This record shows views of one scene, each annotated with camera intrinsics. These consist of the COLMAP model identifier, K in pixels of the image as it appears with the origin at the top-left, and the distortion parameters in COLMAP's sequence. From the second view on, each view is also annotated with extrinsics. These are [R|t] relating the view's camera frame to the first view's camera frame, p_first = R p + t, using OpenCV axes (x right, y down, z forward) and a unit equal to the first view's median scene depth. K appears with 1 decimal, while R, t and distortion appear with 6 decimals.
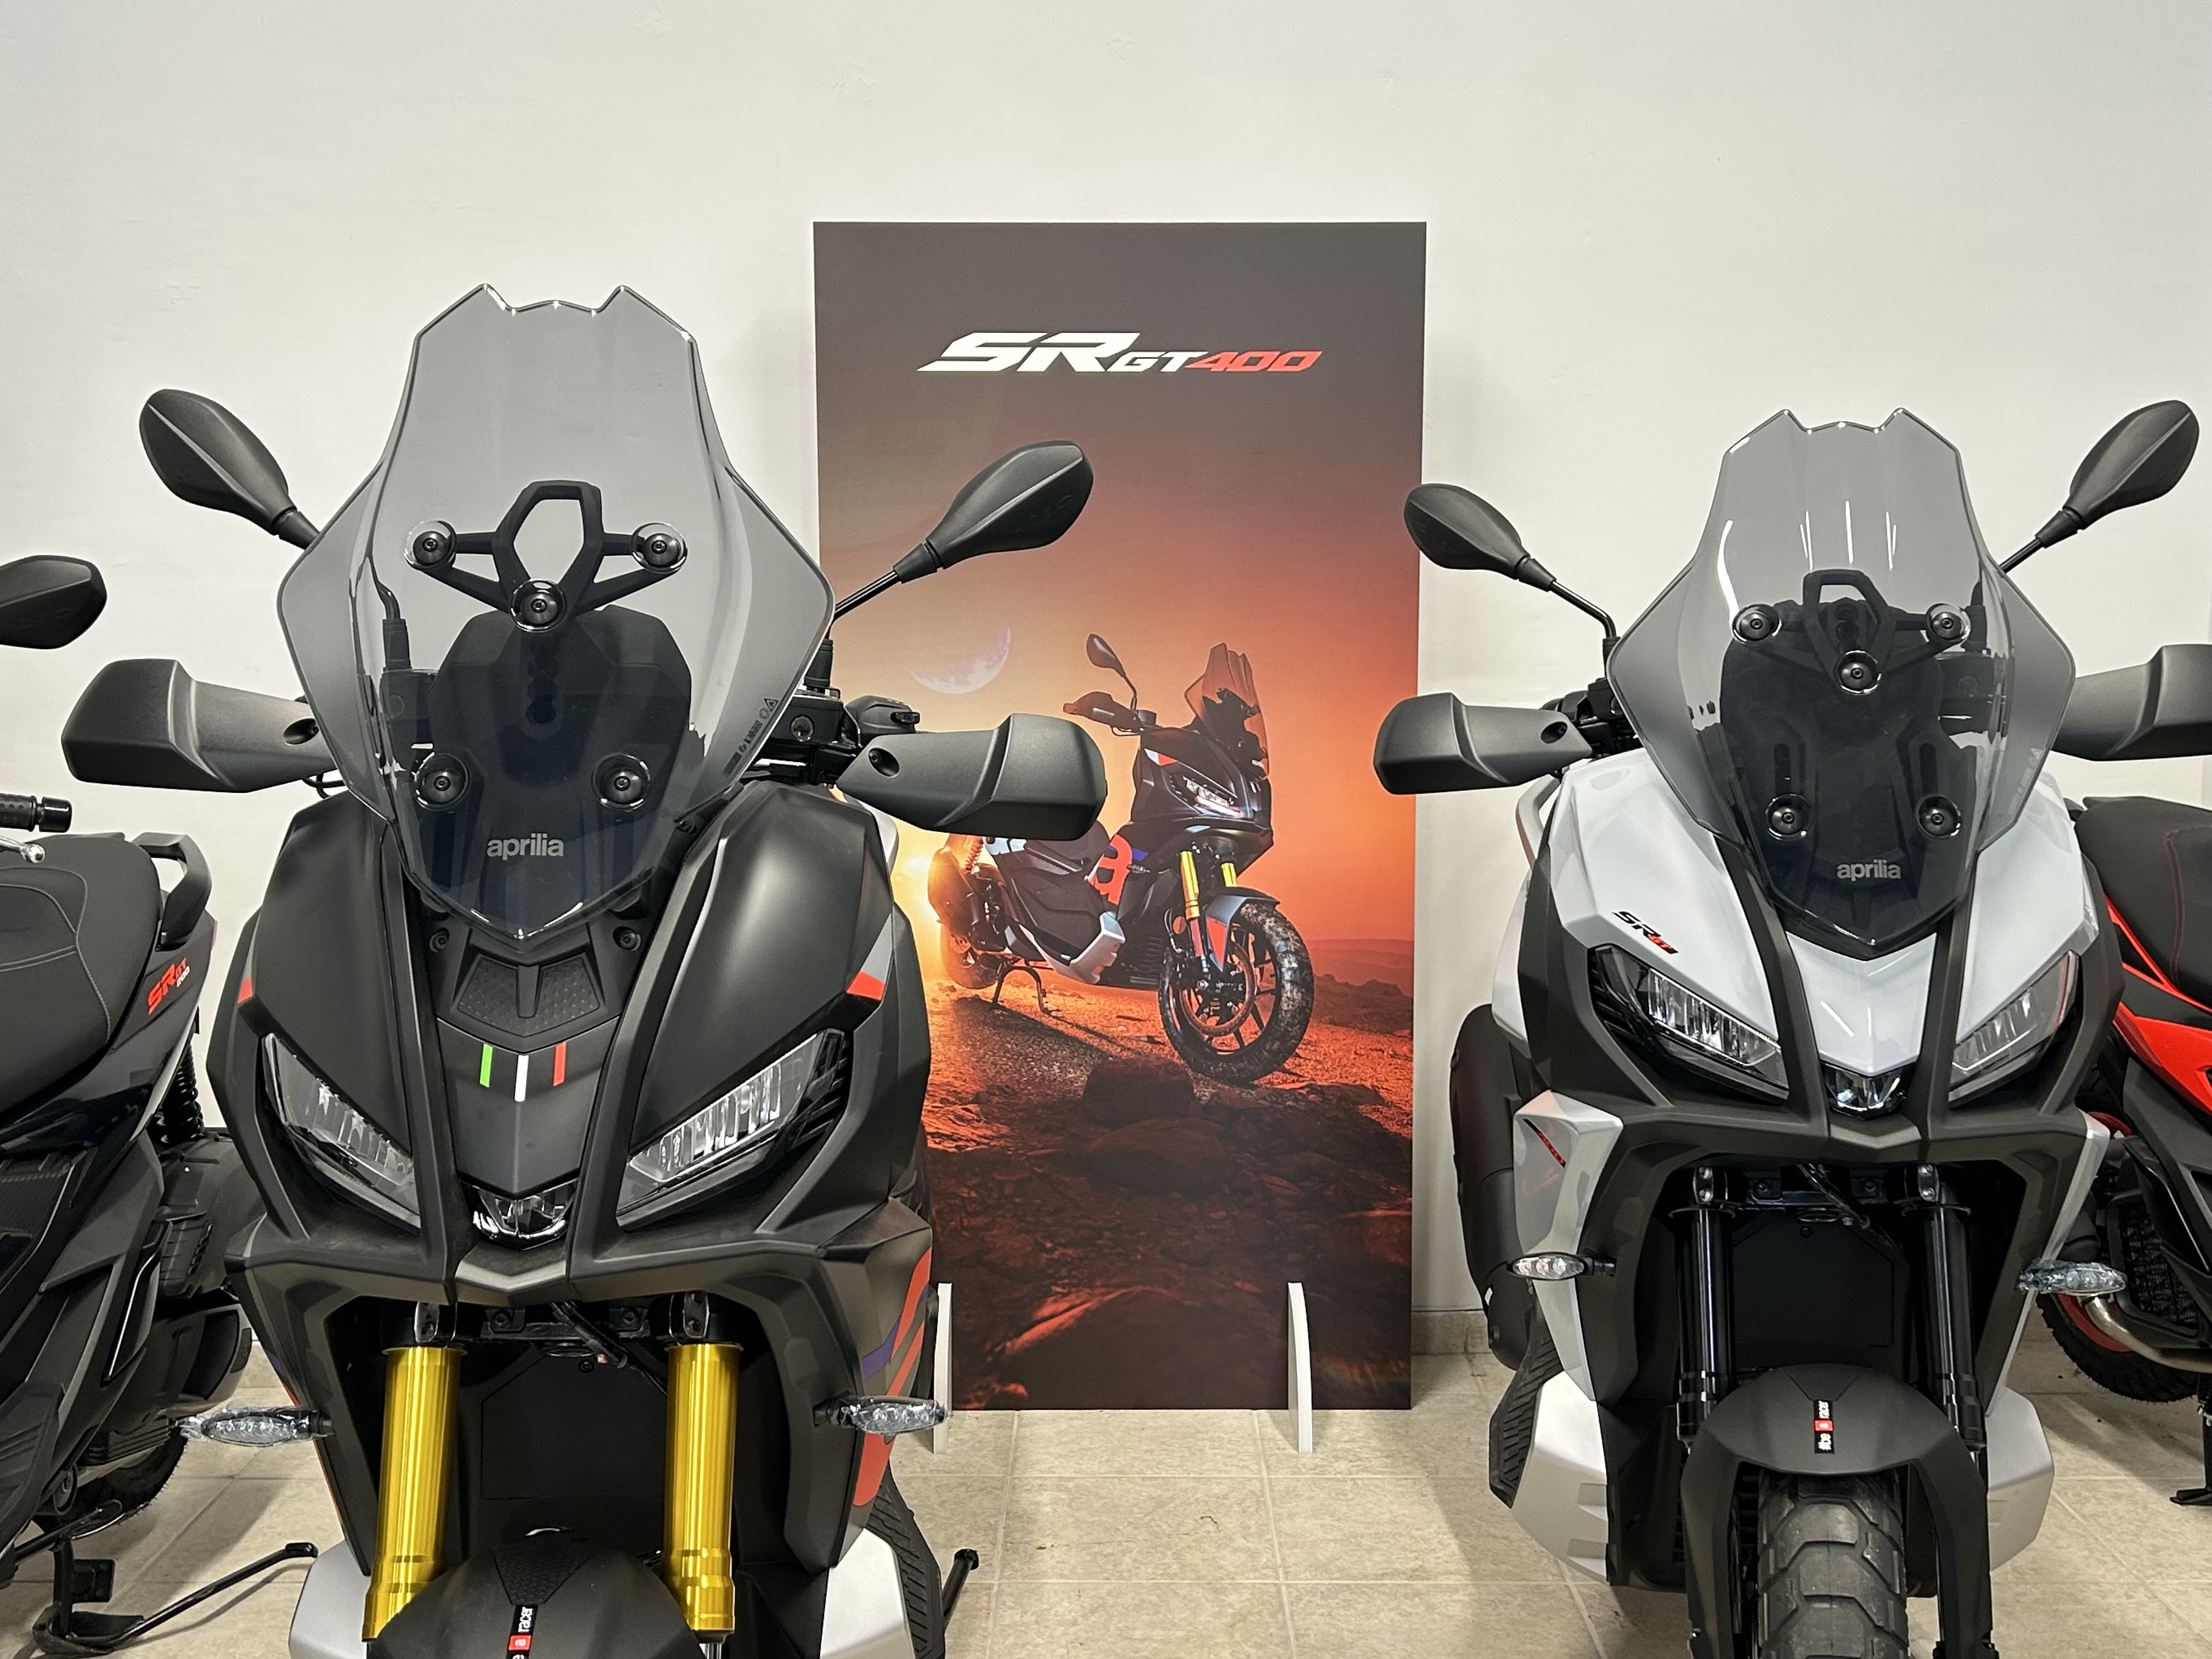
lens RADIAL K [[2456.4, 0, 1104.3], [0, 2456.4, 828.9], [0, 0, 1]] dist [0.056508, 0.000000]
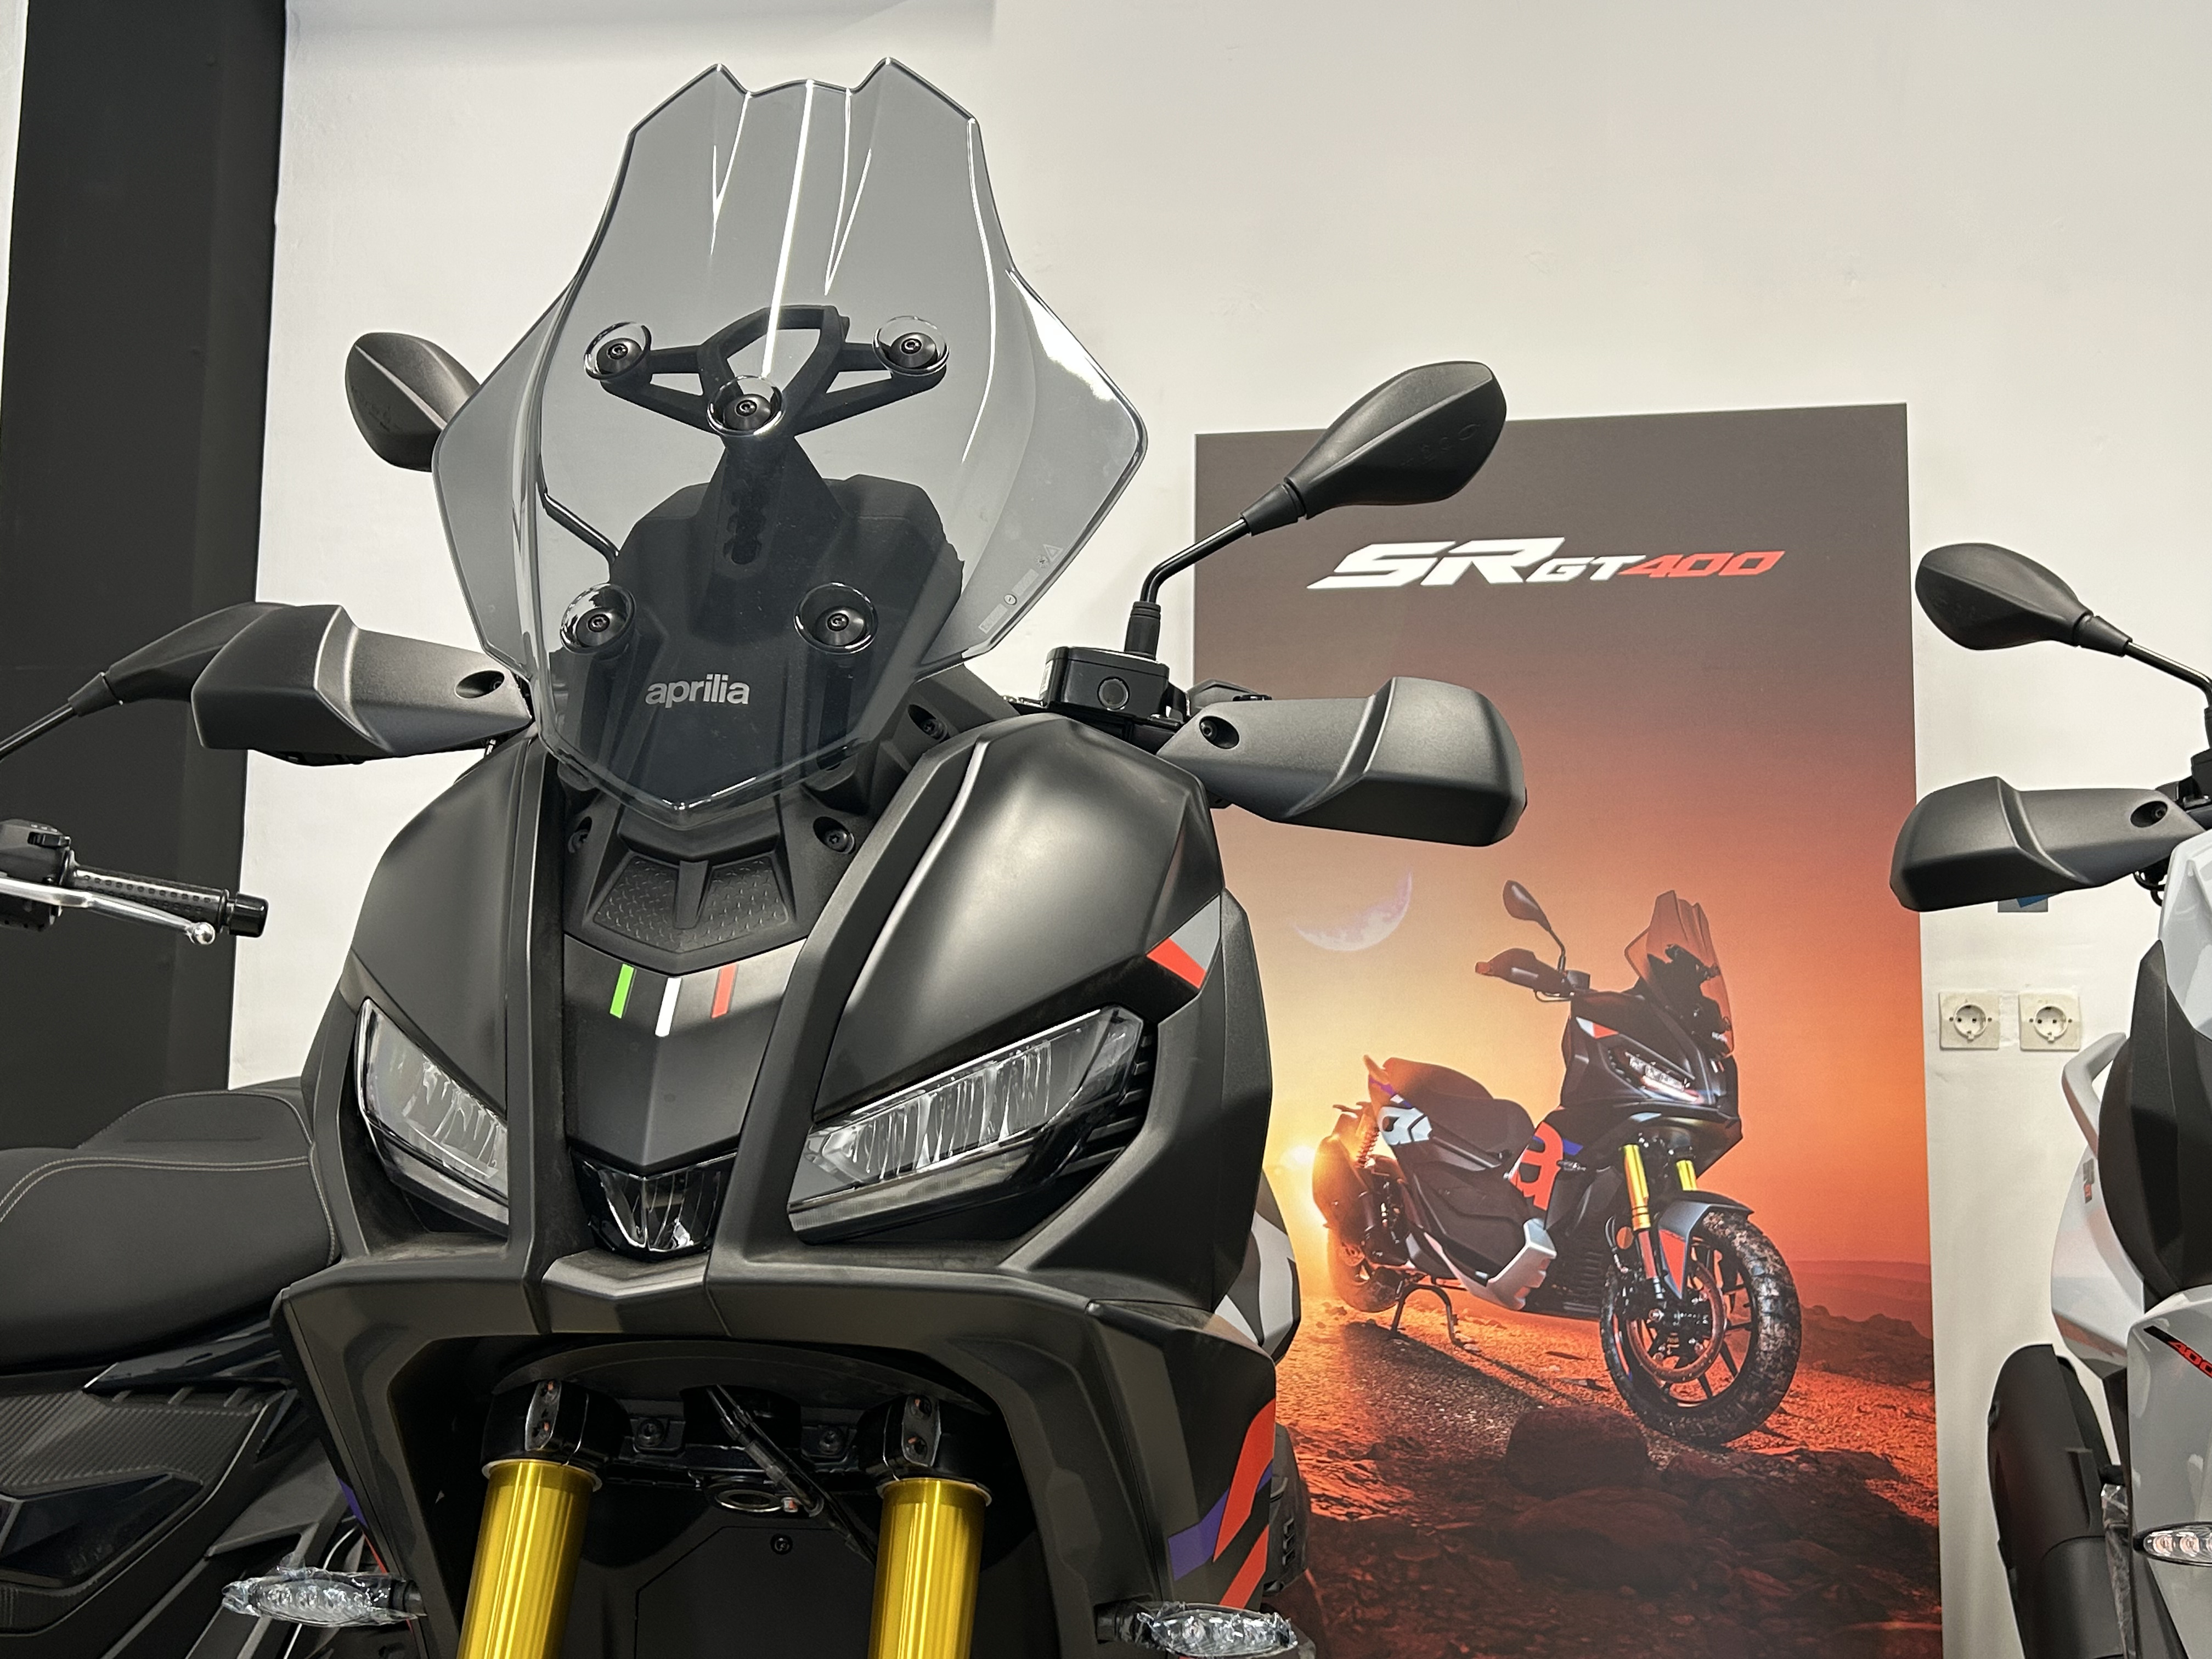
lens RADIAL K [[2456.4, 0, 1102.6], [0, 2456.4, 828.3], [0, 0, 1]] dist [0.056508, 0.000000]
pose [[0.985400, -0.009529, -0.169990, 0.001030], [-0.028844, 0.974657, -0.221837, 0.150639], [0.167796, 0.223501, 0.960152, 0.259180]]
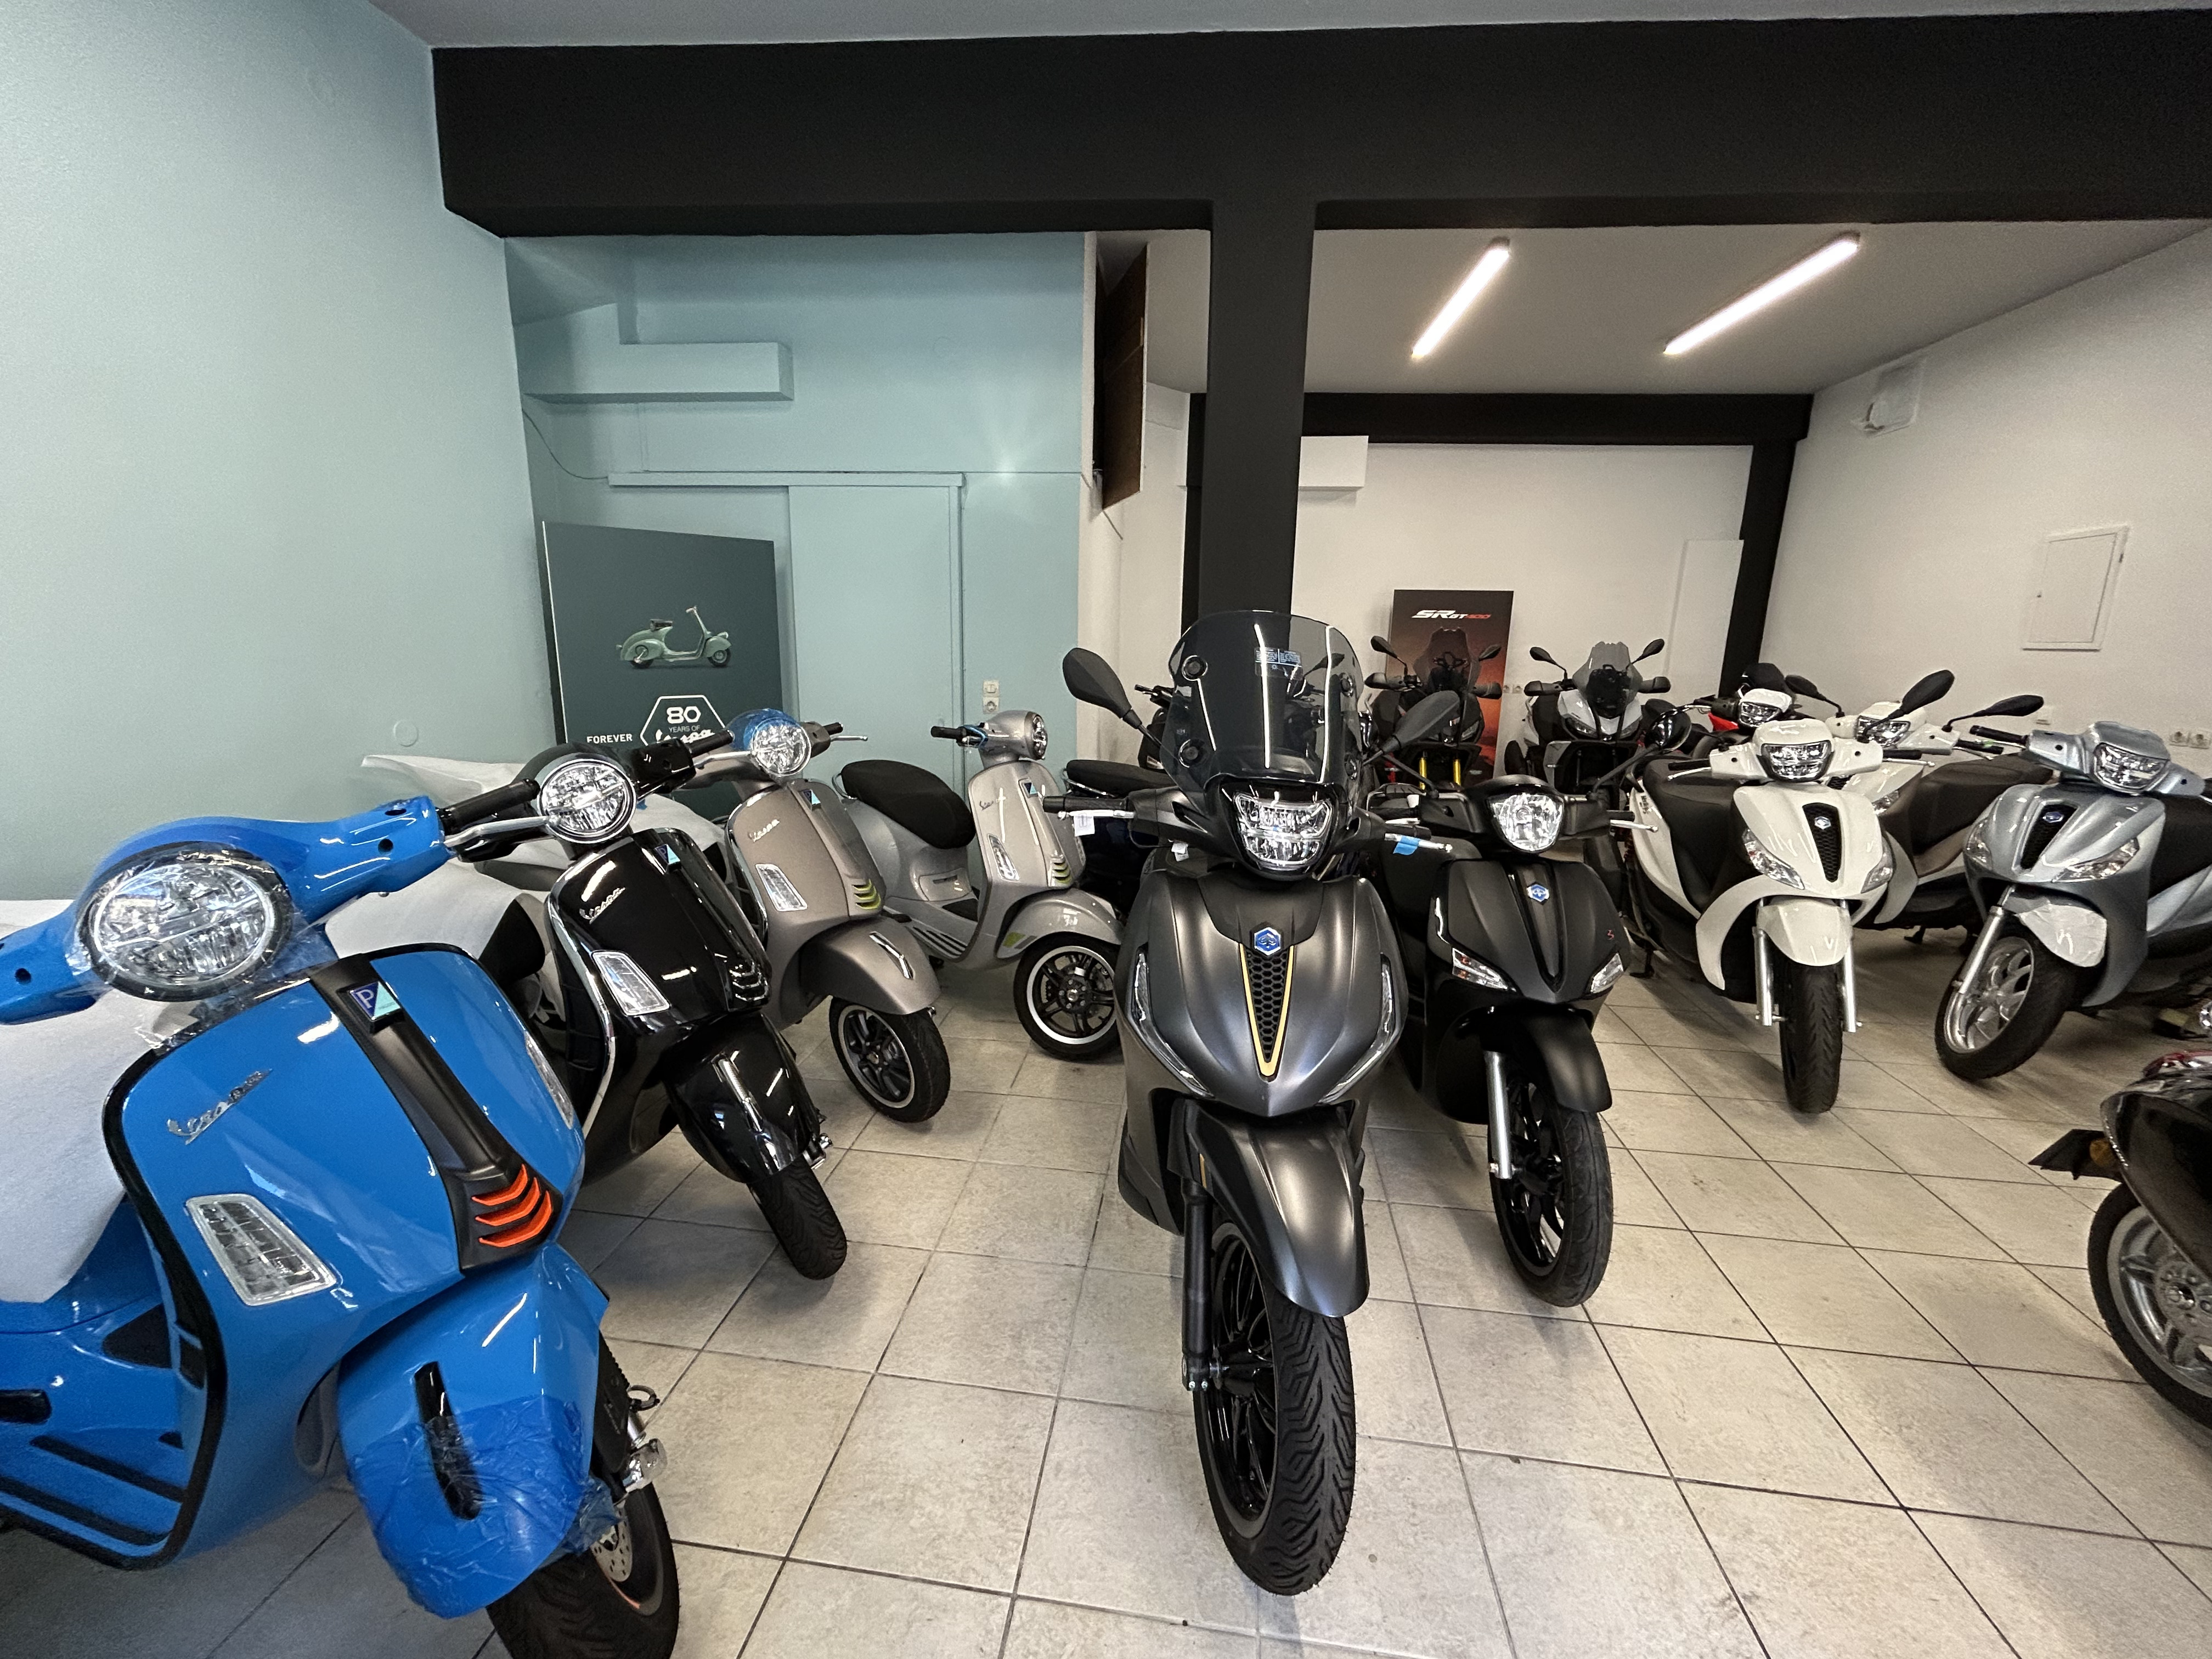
lens RADIAL K [[902.7, 0, 1104.1], [0, 902.7, 830.4], [0, 0, 1]] dist [-0.001956, 0.002249]
pose [[0.992554, 0.042517, -0.114147, -0.788327], [-0.029038, 0.992678, 0.117246, 0.101332], [0.118296, -0.113059, 0.986521, -1.695952]]
